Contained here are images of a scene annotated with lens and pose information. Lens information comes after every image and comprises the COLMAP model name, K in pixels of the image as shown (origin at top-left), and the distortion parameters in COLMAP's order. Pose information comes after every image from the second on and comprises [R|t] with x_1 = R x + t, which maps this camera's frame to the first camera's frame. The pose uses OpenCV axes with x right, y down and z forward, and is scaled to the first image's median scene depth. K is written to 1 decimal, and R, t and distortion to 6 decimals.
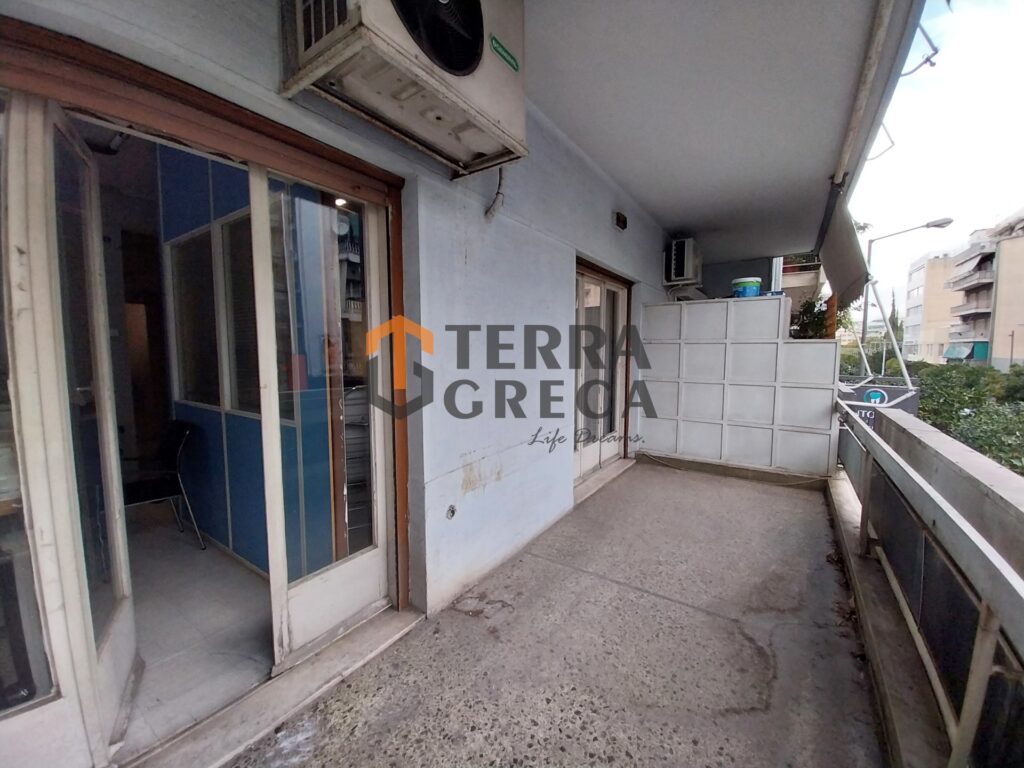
lens RADIAL K [[404.5, 0, 519.3], [0, 404.5, 384.4], [0, 0, 1]] dist [0.017048, -0.013951]
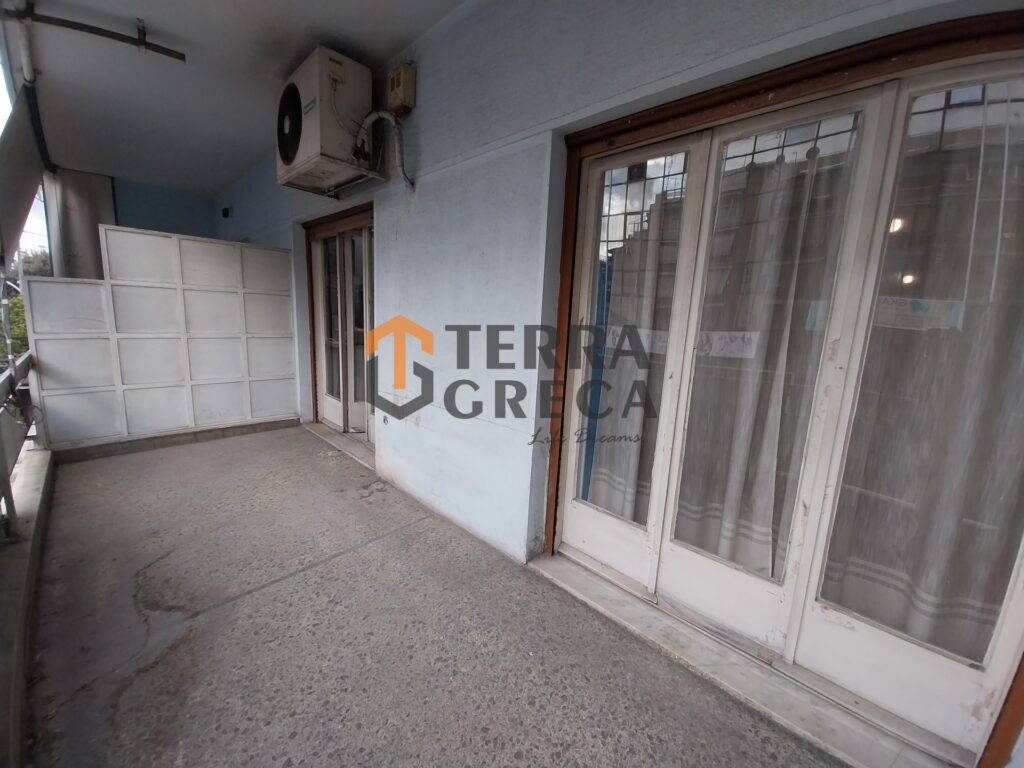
lens RADIAL K [[404.5, 0, 517.1], [0, 404.5, 382.0], [0, 0, 1]] dist [0.017048, -0.013951]
pose [[-0.184993, 0.150618, -0.971129, 1.155547], [-0.133864, 0.975113, 0.176736, -0.137158], [0.973580, 0.162694, -0.160227, 1.705954]]
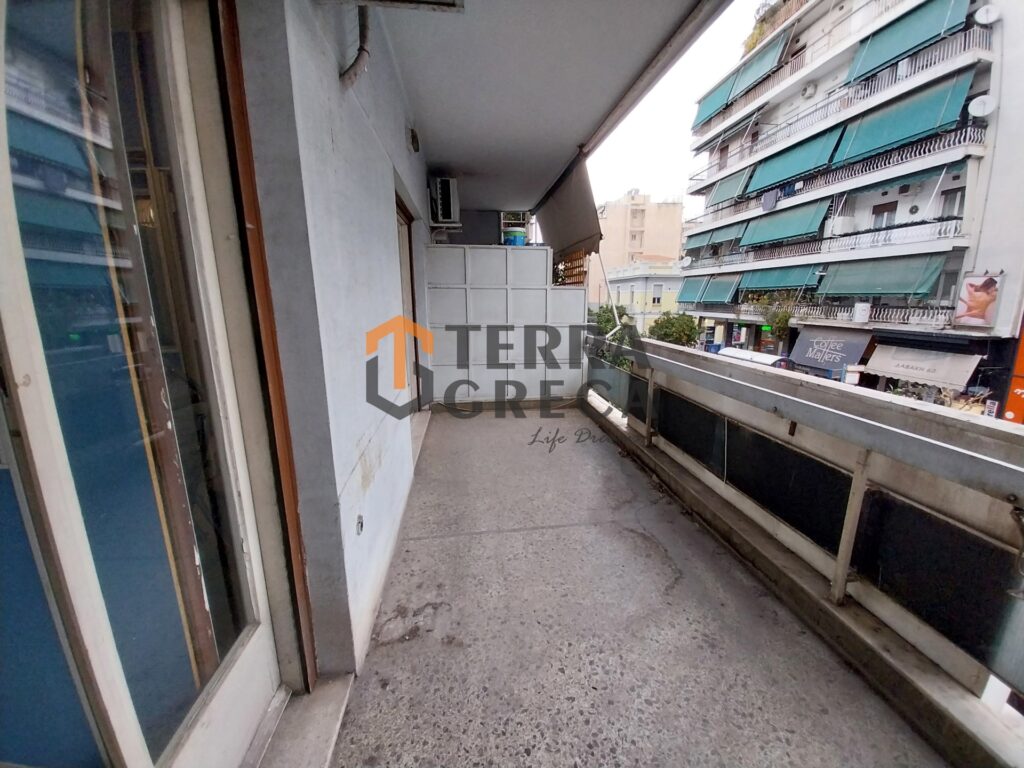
lens RADIAL K [[404.5, 0, 523.1], [0, 404.5, 385.6], [0, 0, 1]] dist [0.017048, -0.013951]
pose [[0.747307, -0.144516, 0.648574, -0.387200], [0.060690, 0.986828, 0.149957, -0.013471], [-0.661702, -0.072702, 0.746234, 0.308327]]
